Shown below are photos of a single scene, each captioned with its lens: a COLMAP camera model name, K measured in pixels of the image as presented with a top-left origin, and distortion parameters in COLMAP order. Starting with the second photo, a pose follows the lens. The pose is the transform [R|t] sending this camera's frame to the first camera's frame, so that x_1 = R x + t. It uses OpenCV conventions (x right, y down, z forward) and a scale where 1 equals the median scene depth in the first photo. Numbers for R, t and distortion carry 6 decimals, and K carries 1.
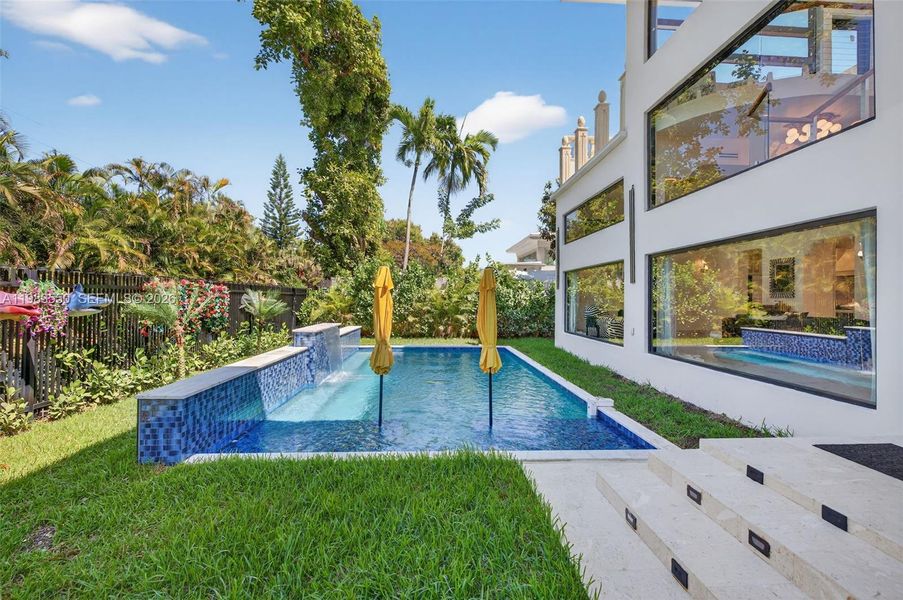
lens RADIAL K [[379.6, 0, 451.3], [0, 379.6, 296.3], [0, 0, 1]] dist [0.010144, -0.002637]
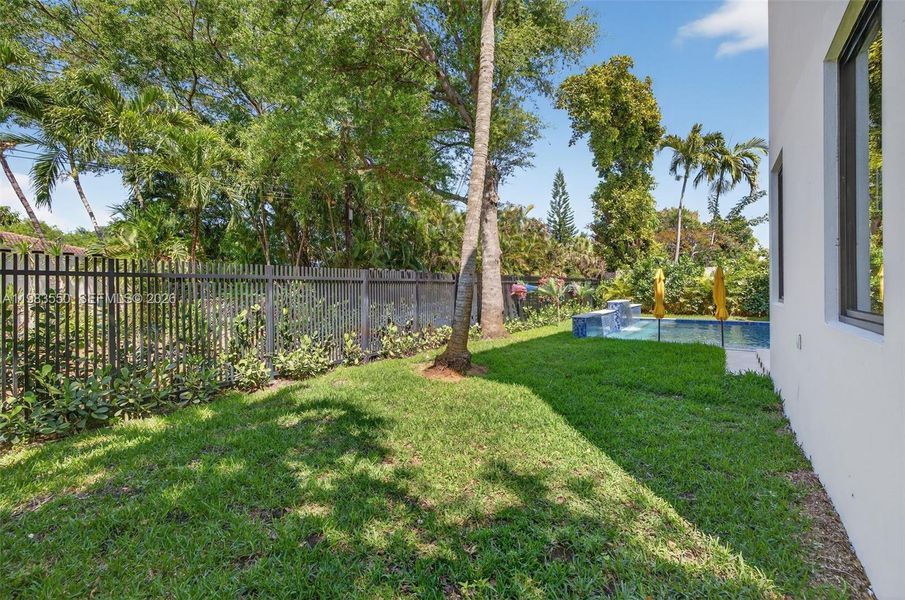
lens RADIAL K [[380.4, 0, 449.6], [0, 380.4, 290.3], [0, 0, 1]] dist [0.010144, -0.002637]
pose [[0.782455, -0.013421, -0.622562, 0.078896], [0.021508, 0.999754, 0.005480, 0.001169], [0.622335, -0.017678, 0.782551, -0.480908]]
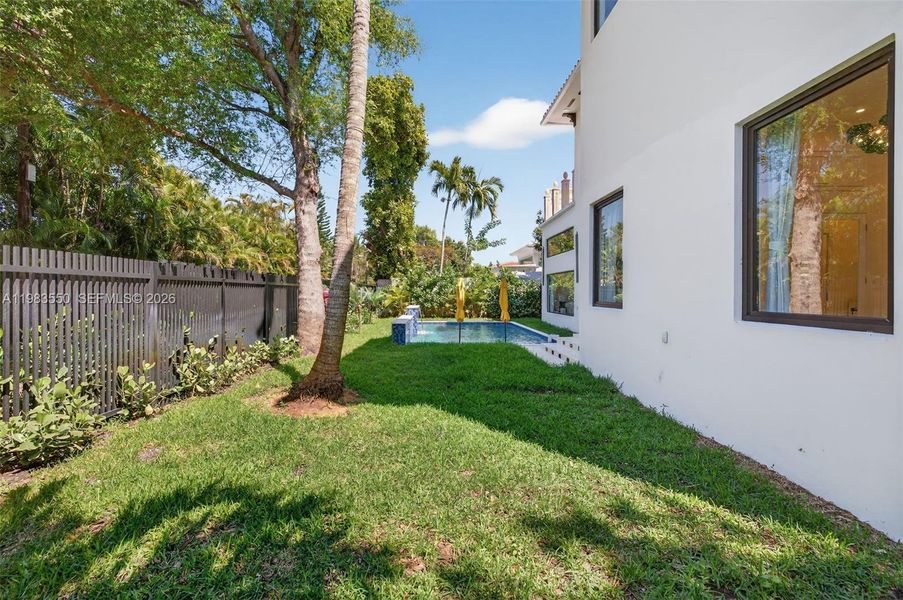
lens RADIAL K [[379.6, 0, 445.1], [0, 379.6, 295.4], [0, 0, 1]] dist [0.010144, -0.002637]
pose [[0.999746, -0.007291, -0.021318, -0.075506], [0.007564, 0.999890, 0.012770, 0.000323], [0.021222, -0.012928, 0.999691, -0.468884]]
